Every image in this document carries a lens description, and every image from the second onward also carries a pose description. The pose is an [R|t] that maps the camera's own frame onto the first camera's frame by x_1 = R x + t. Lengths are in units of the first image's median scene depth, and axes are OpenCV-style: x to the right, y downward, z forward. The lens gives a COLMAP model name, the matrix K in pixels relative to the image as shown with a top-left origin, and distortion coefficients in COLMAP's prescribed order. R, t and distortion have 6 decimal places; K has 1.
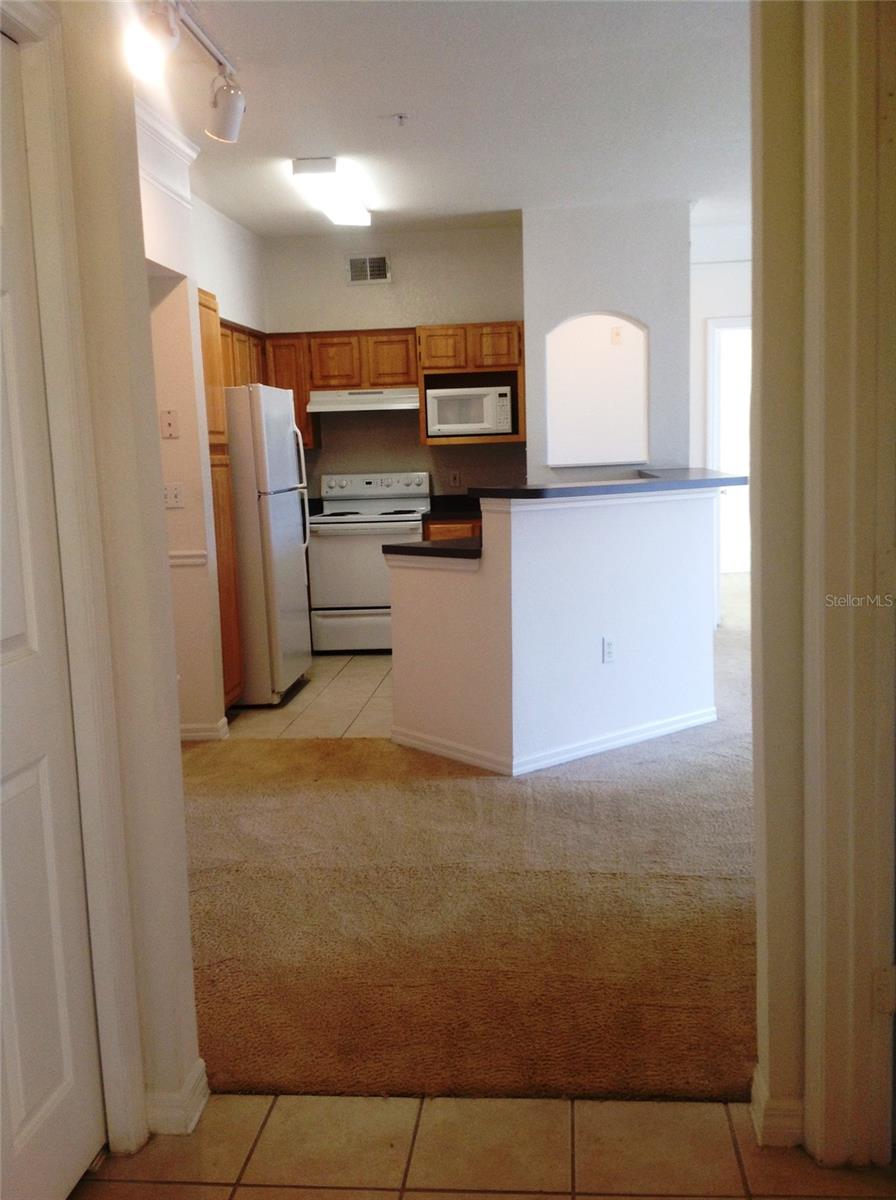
lens RADIAL K [[1143.1, 0, 470.6], [0, 1143.1, 597.9], [0, 0, 1]] dist [0.176976, -0.003056]
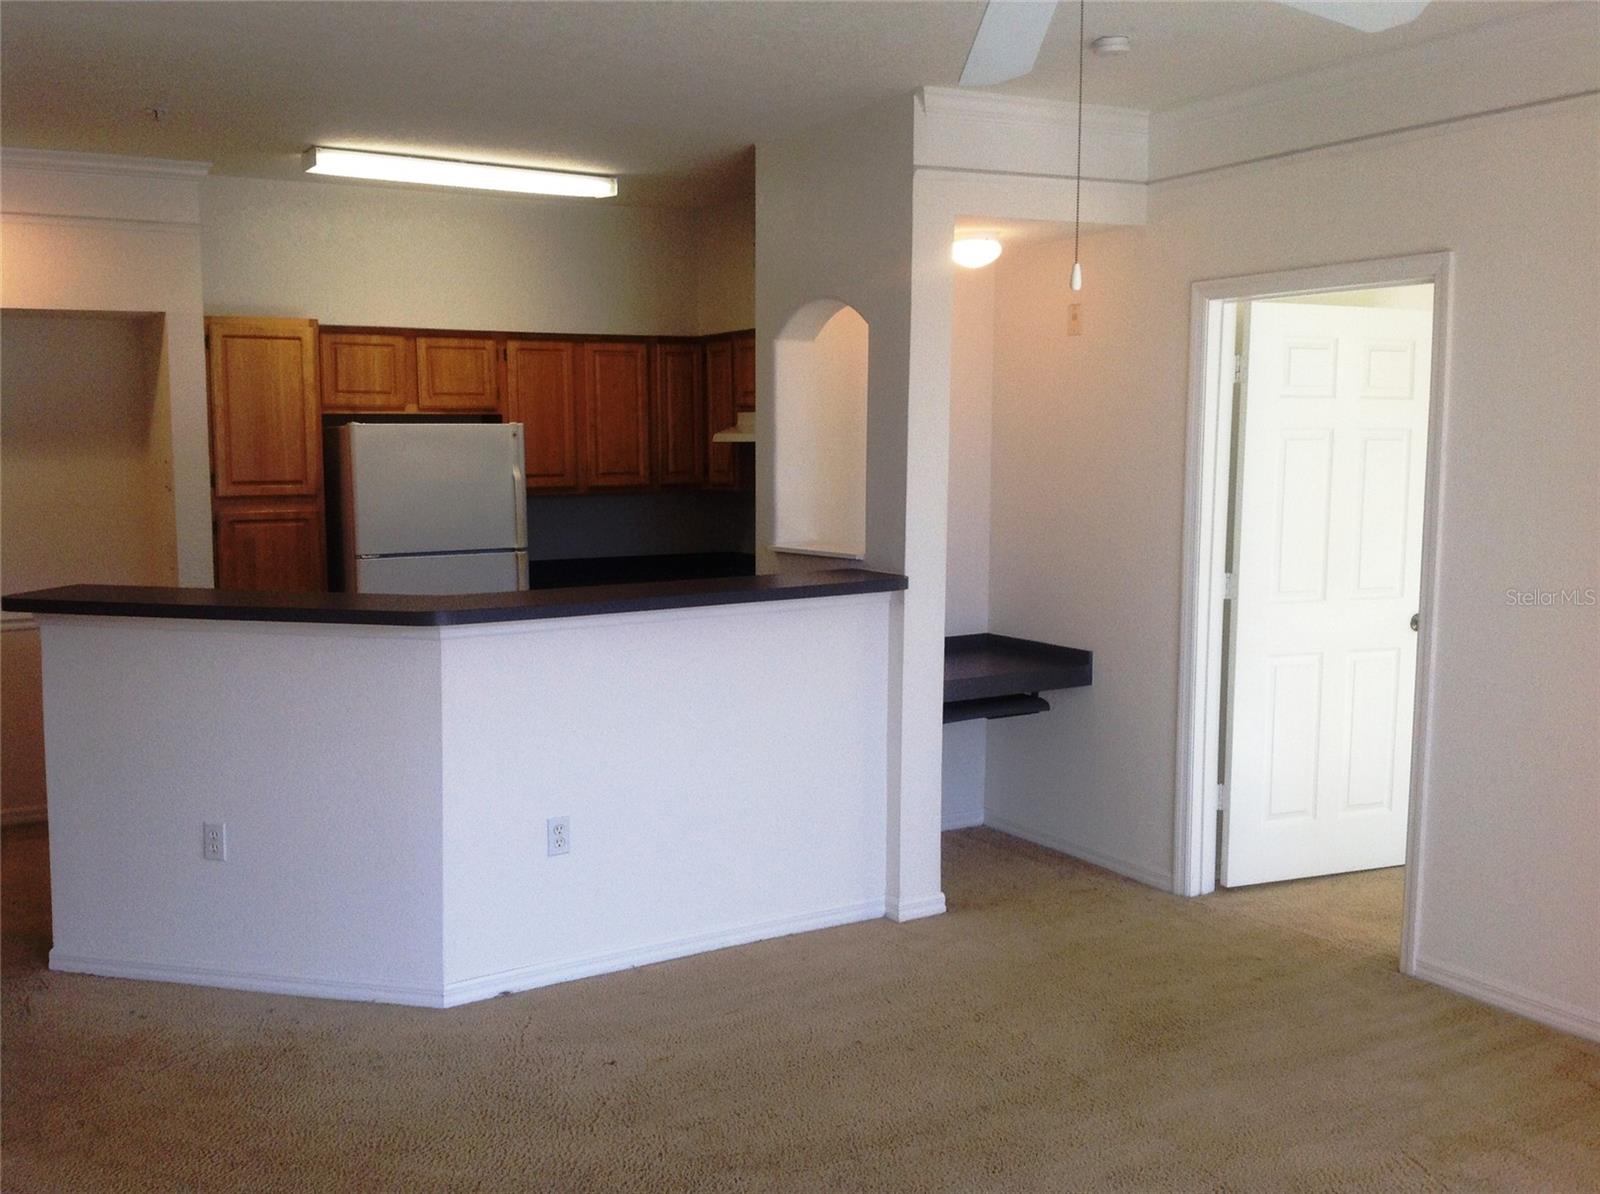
lens RADIAL K [[1535.5, 0, 789.0], [0, 1535.5, 592.3], [0, 0, 1]] dist [0.222307, -0.513869]
pose [[0.559646, 0.112554, -0.821053, 0.703476], [-0.119116, 0.991372, 0.054710, -0.127478], [0.820127, 0.067182, 0.568224, 0.498960]]
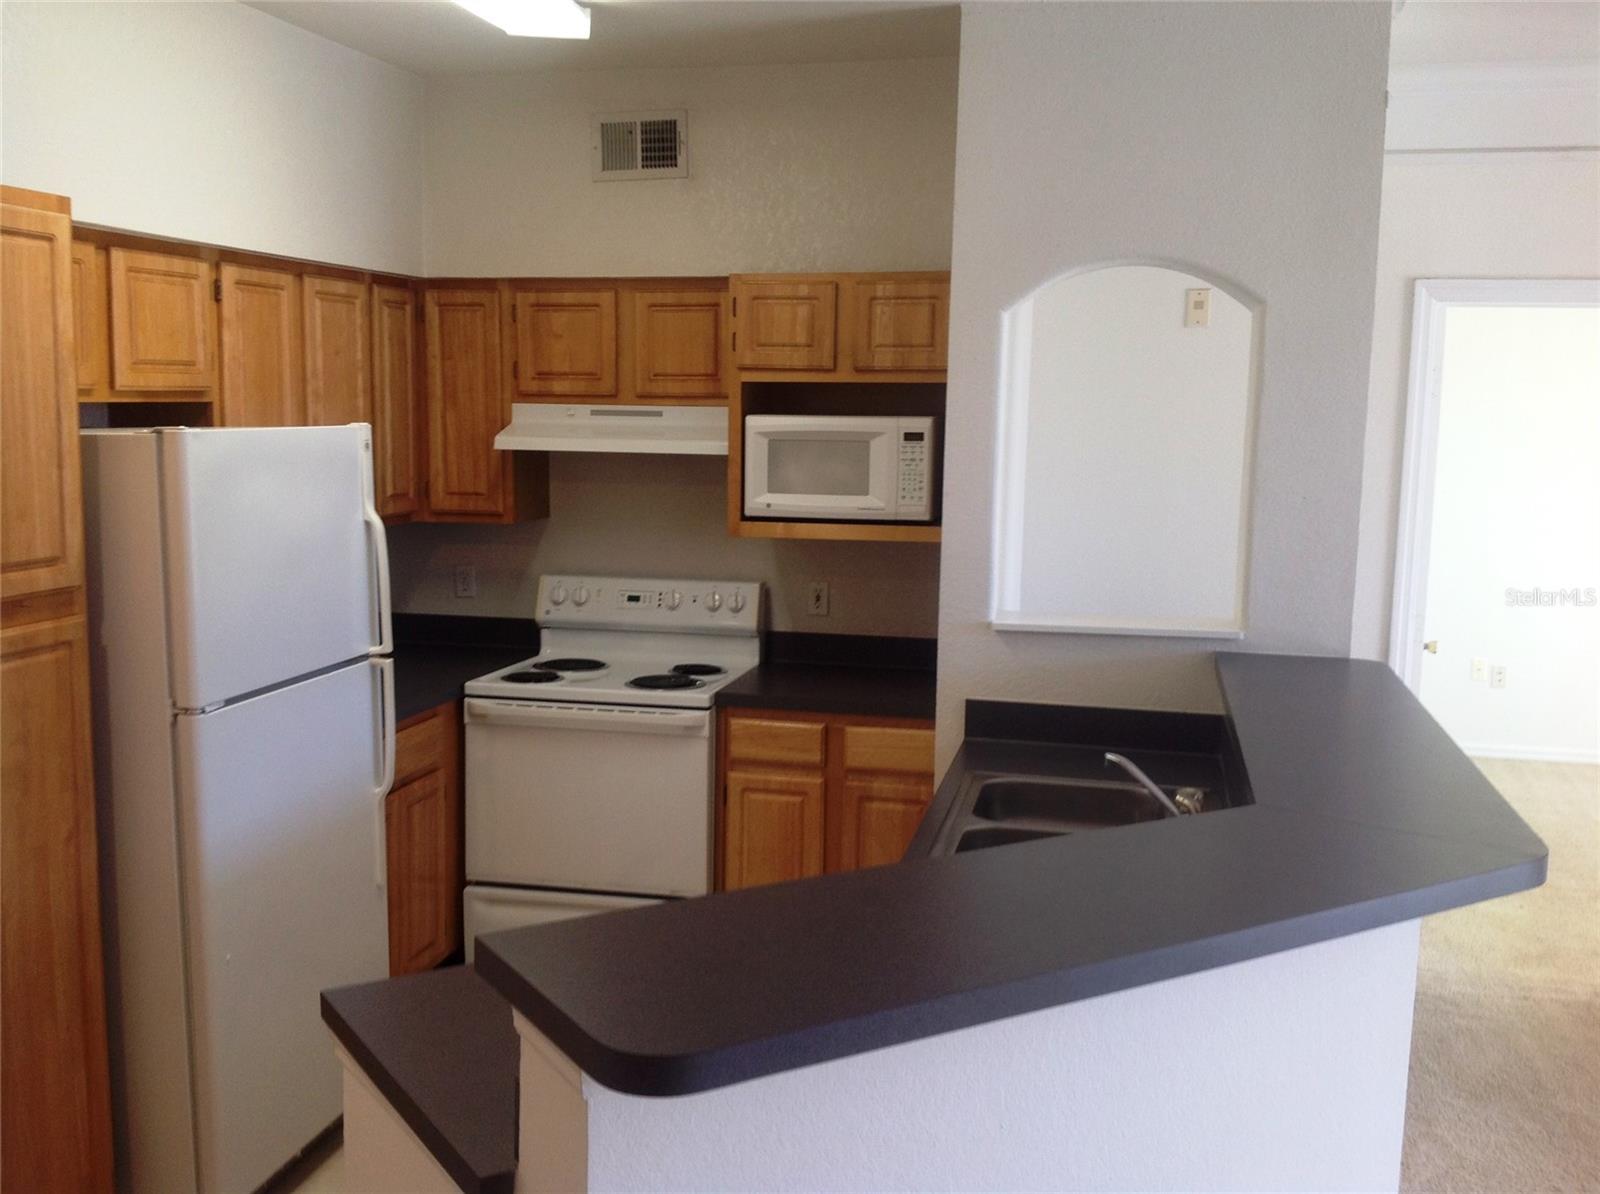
lens RADIAL K [[1535.5, 0, 789.0], [0, 1535.5, 592.3], [0, 0, 1]] dist [0.222307, -0.513869]
pose [[0.986316, 0.064878, -0.151562, 0.073482], [-0.065982, 0.997818, -0.002258, -0.111720], [0.151085, 0.012227, 0.988445, 0.408665]]
